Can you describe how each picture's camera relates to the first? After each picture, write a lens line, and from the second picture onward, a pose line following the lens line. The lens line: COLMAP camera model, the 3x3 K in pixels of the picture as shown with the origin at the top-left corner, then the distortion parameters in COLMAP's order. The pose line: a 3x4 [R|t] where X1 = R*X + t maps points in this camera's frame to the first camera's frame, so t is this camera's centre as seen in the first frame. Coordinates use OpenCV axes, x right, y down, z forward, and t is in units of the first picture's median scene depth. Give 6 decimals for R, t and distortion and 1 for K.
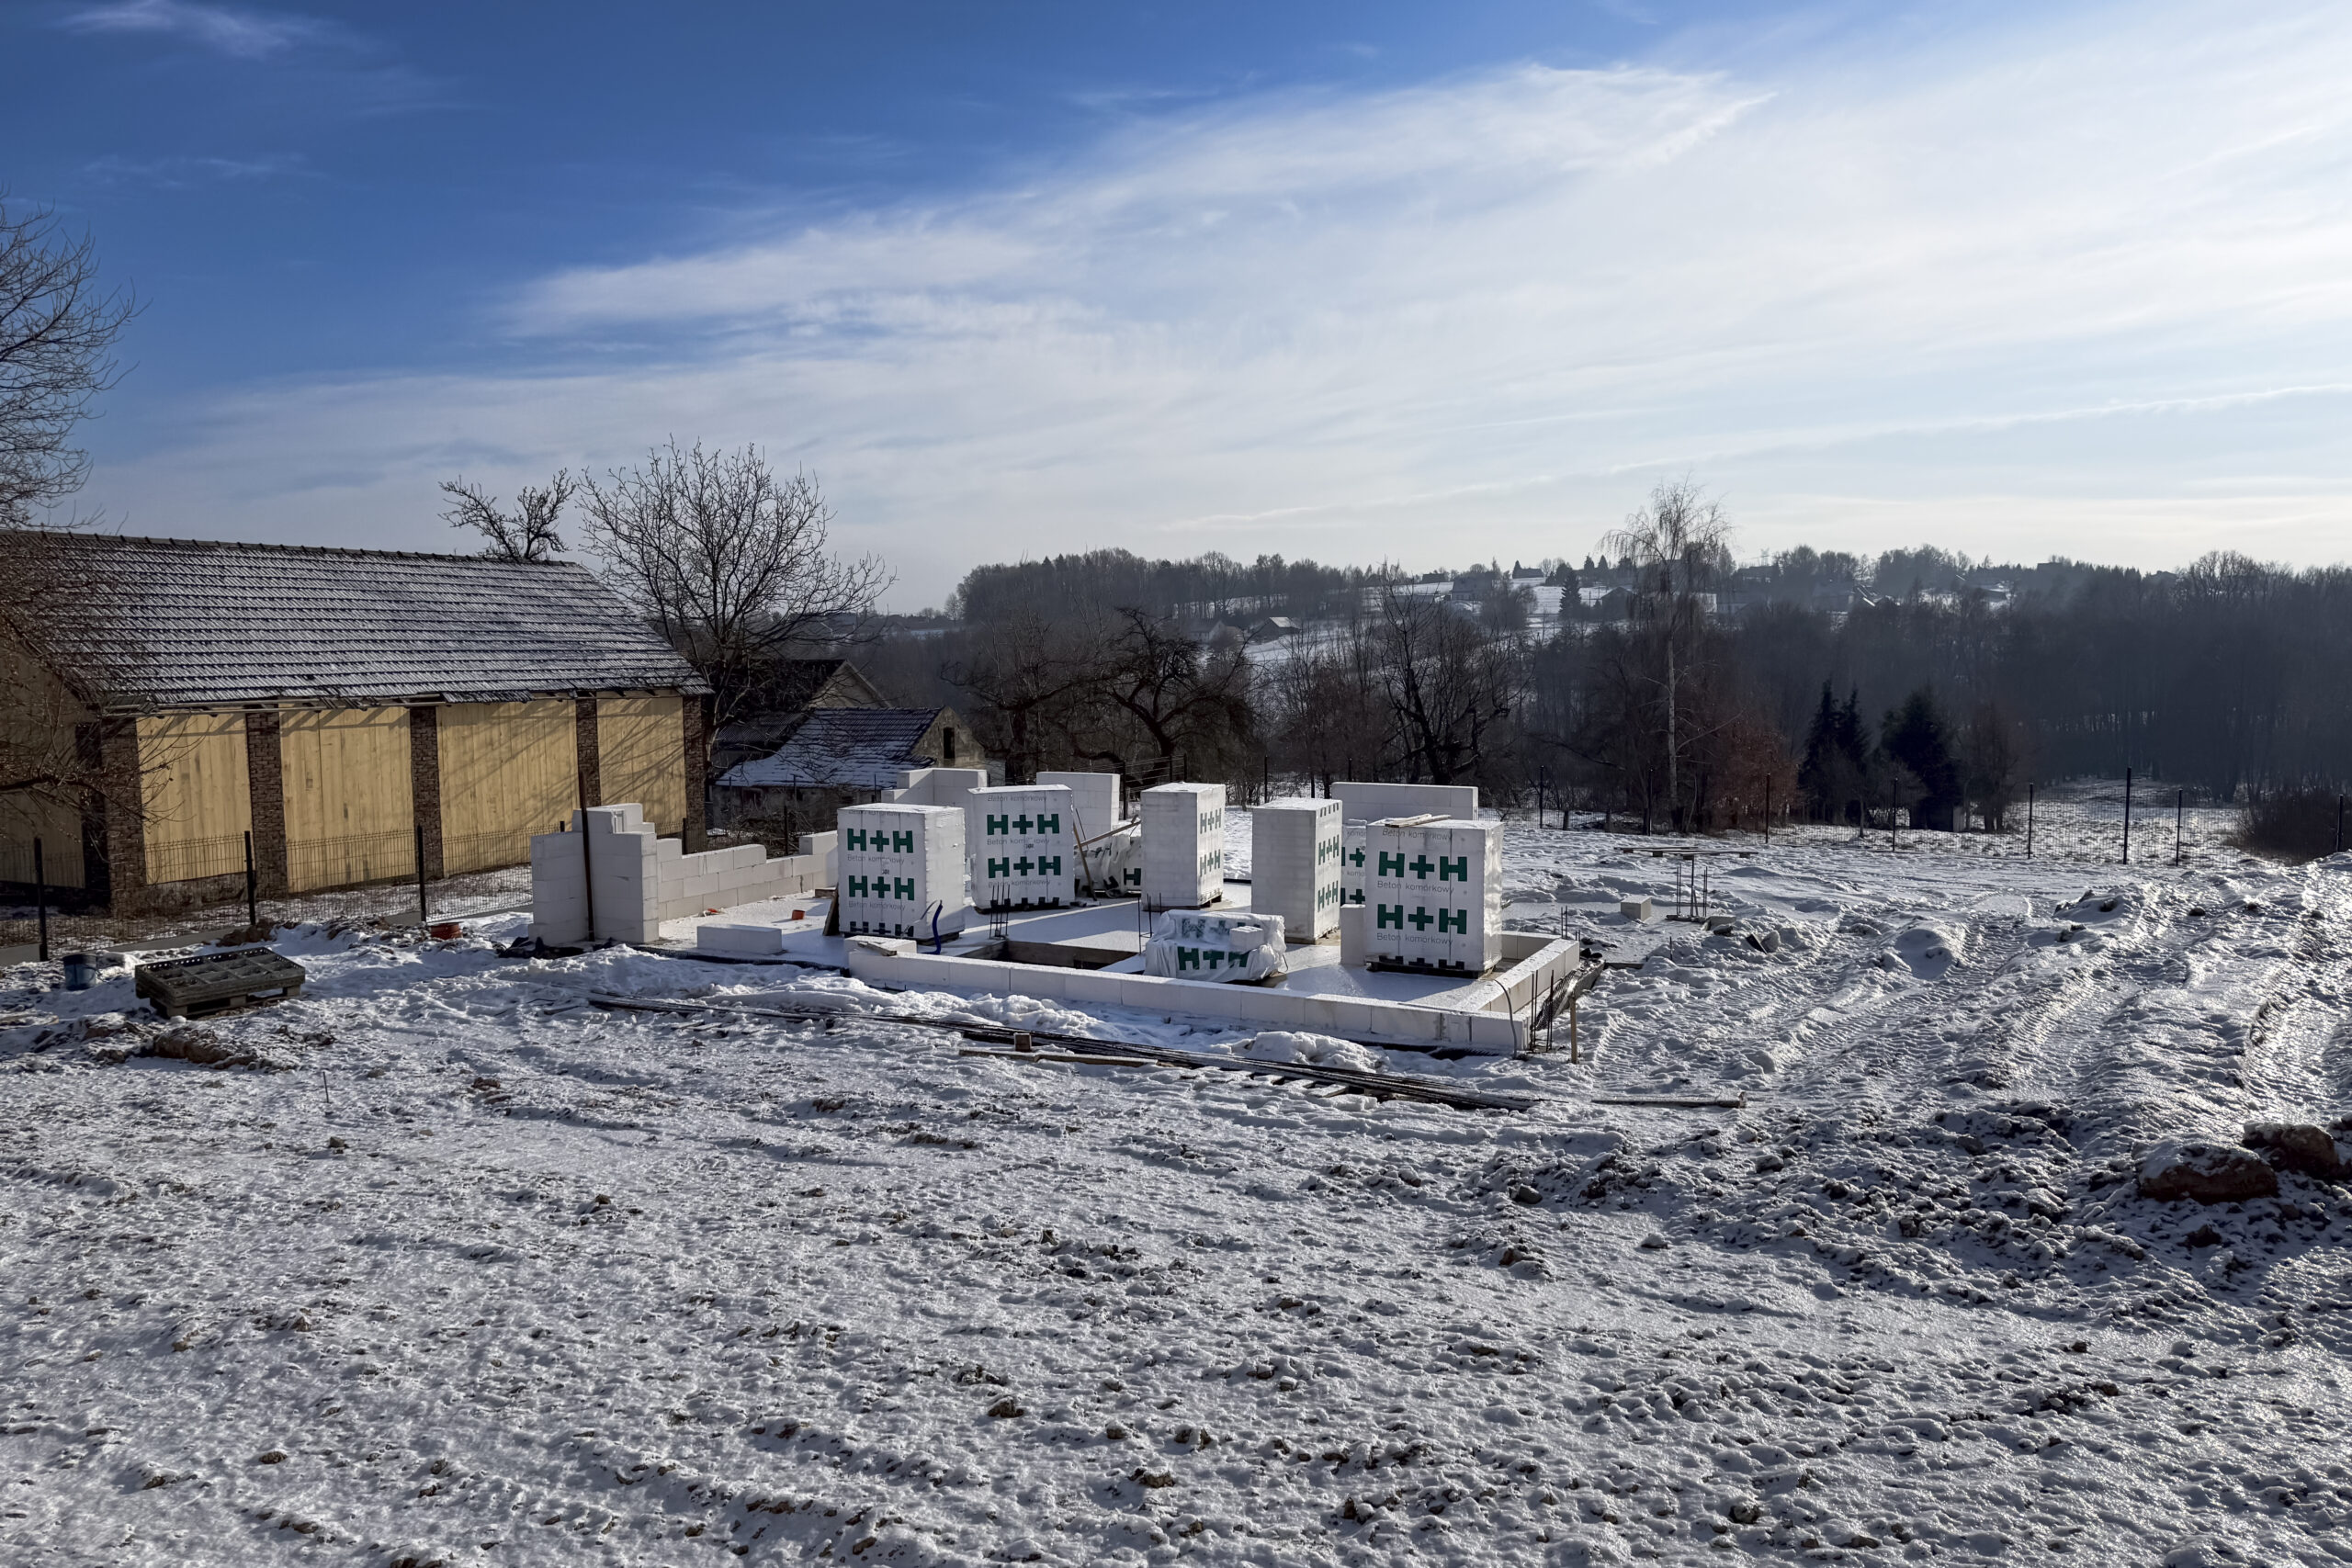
lens RADIAL K [[1663.7, 0, 1171.2], [0, 1663.7, 787.2], [0, 0, 1]] dist [0.060774, -0.069462]
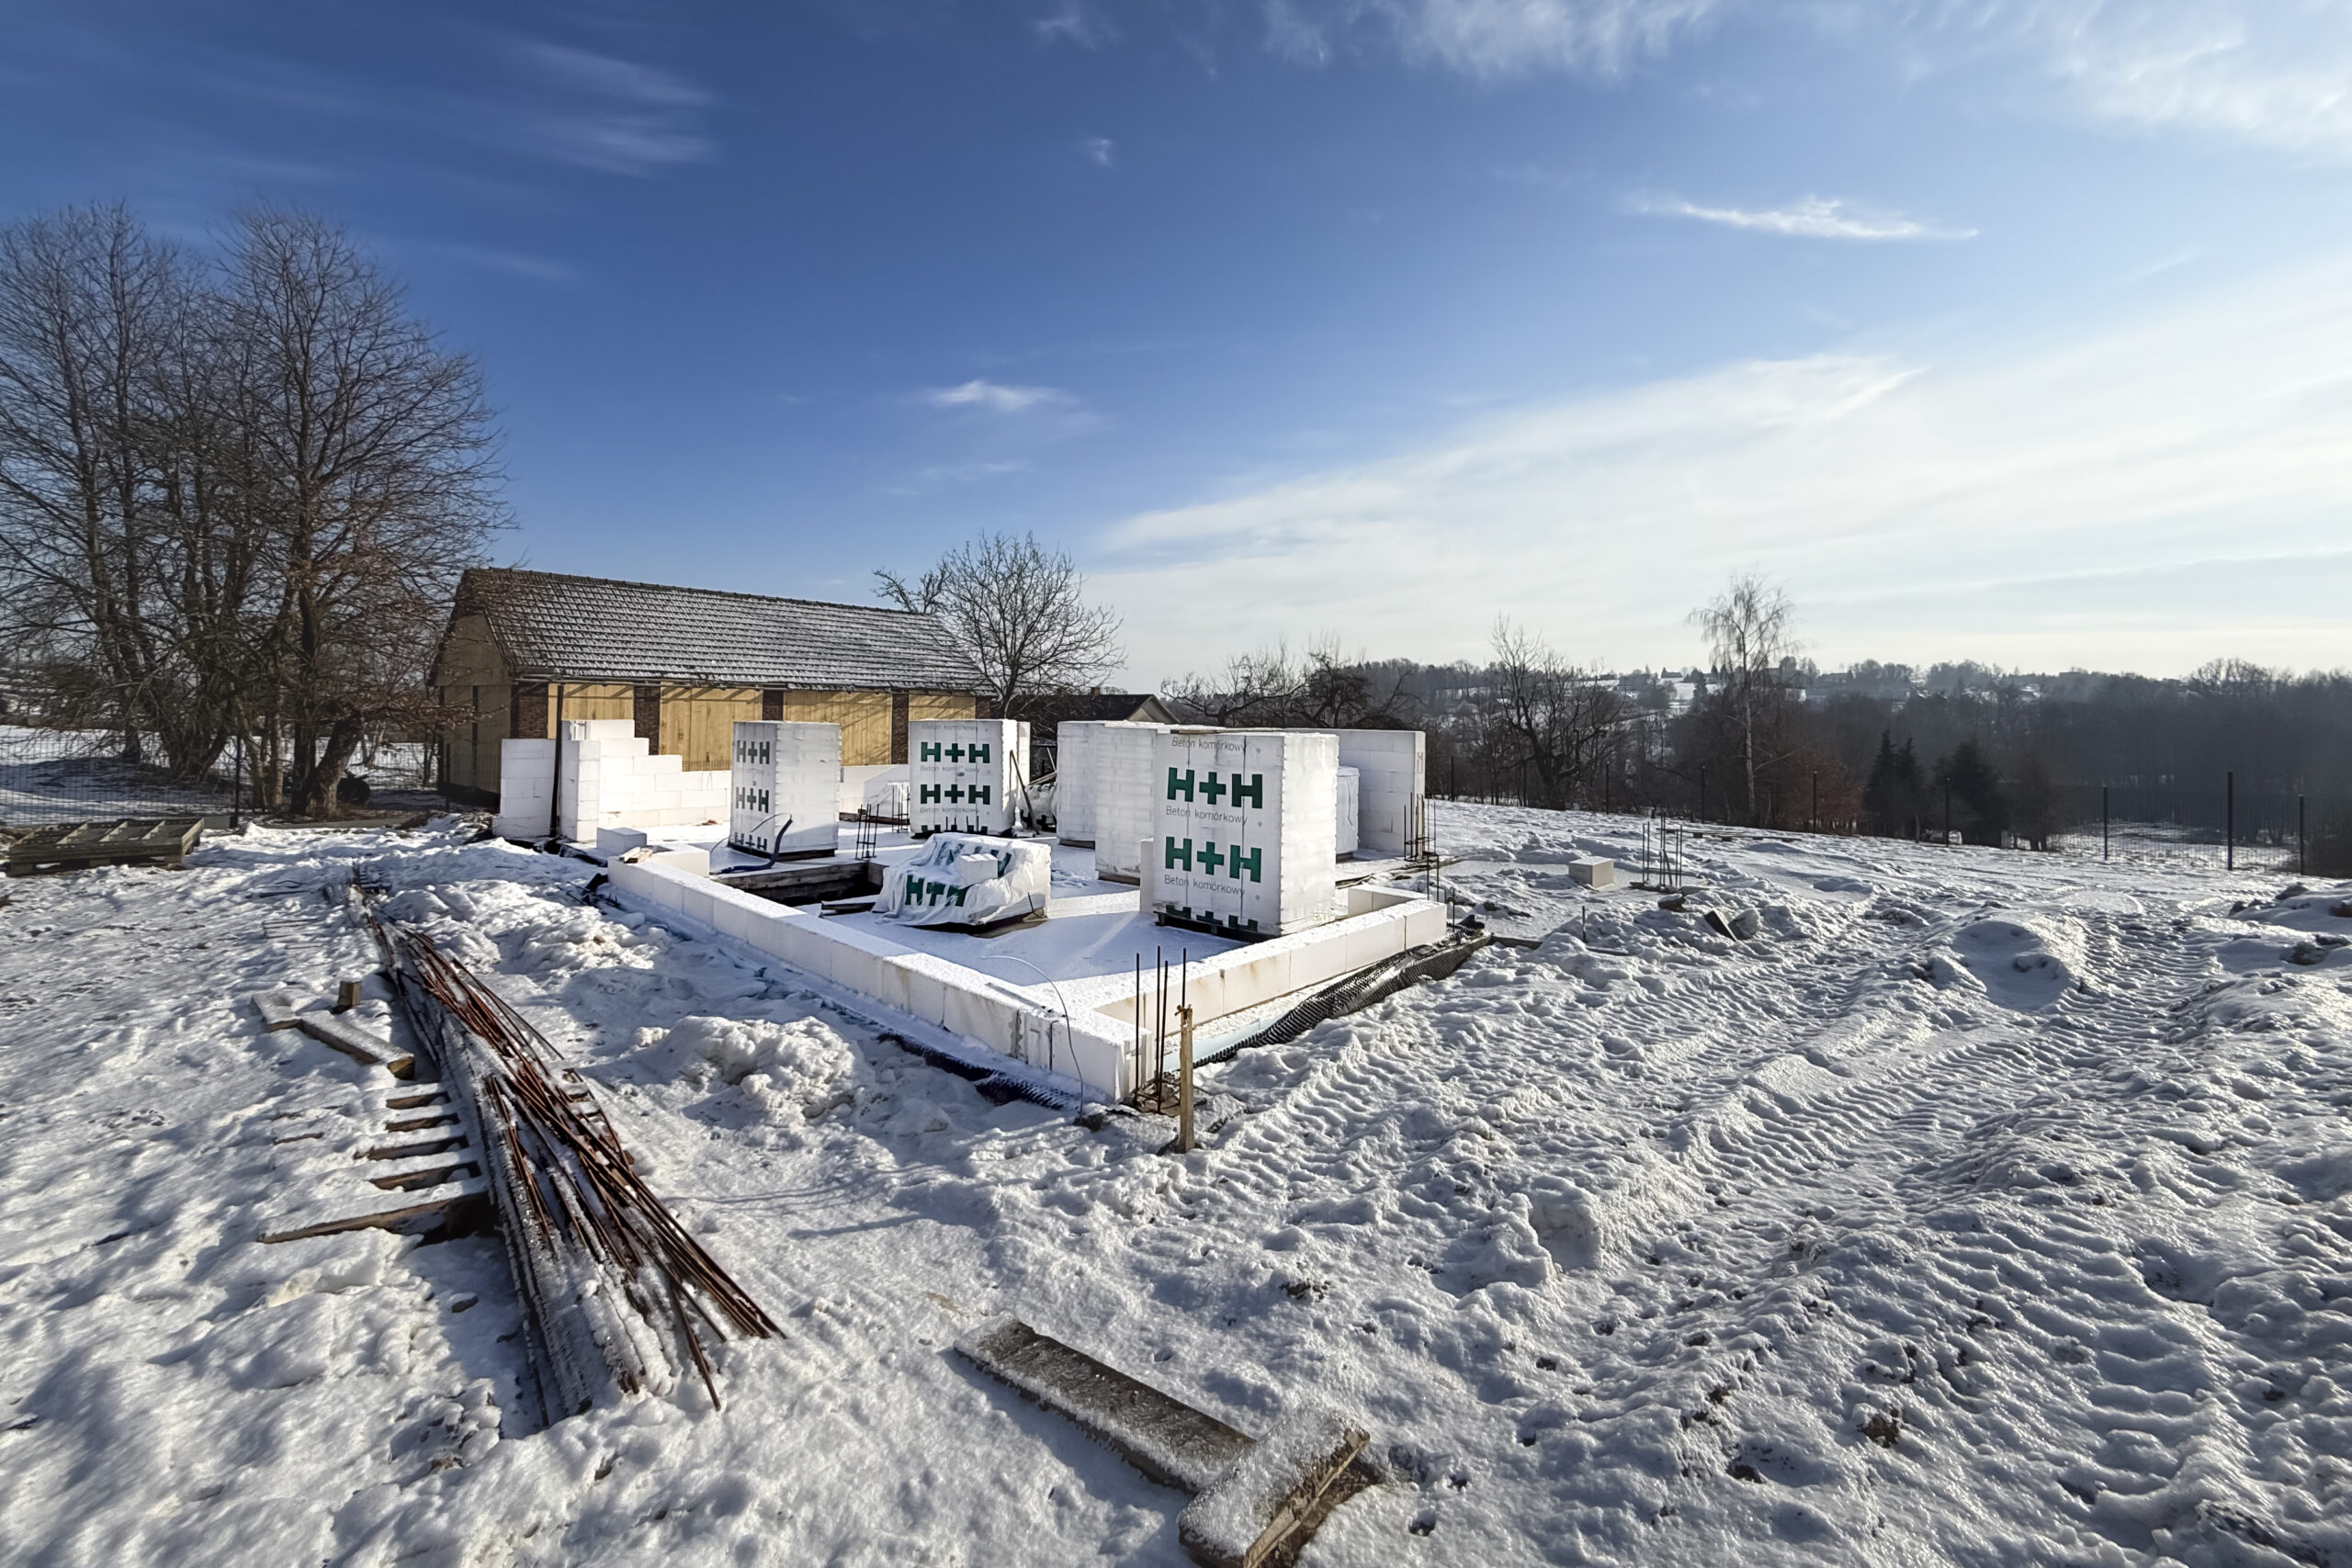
lens RADIAL K [[940.0, 0, 1179.6], [0, 940.0, 697.3], [0, 0, 1]] dist [-0.000223, -0.000431]
pose [[0.961555, 0.012994, -0.274305, 0.204731], [-0.042188, 0.994012, -0.100801, 0.040868], [0.271353, 0.108498, 0.956345, 0.474704]]
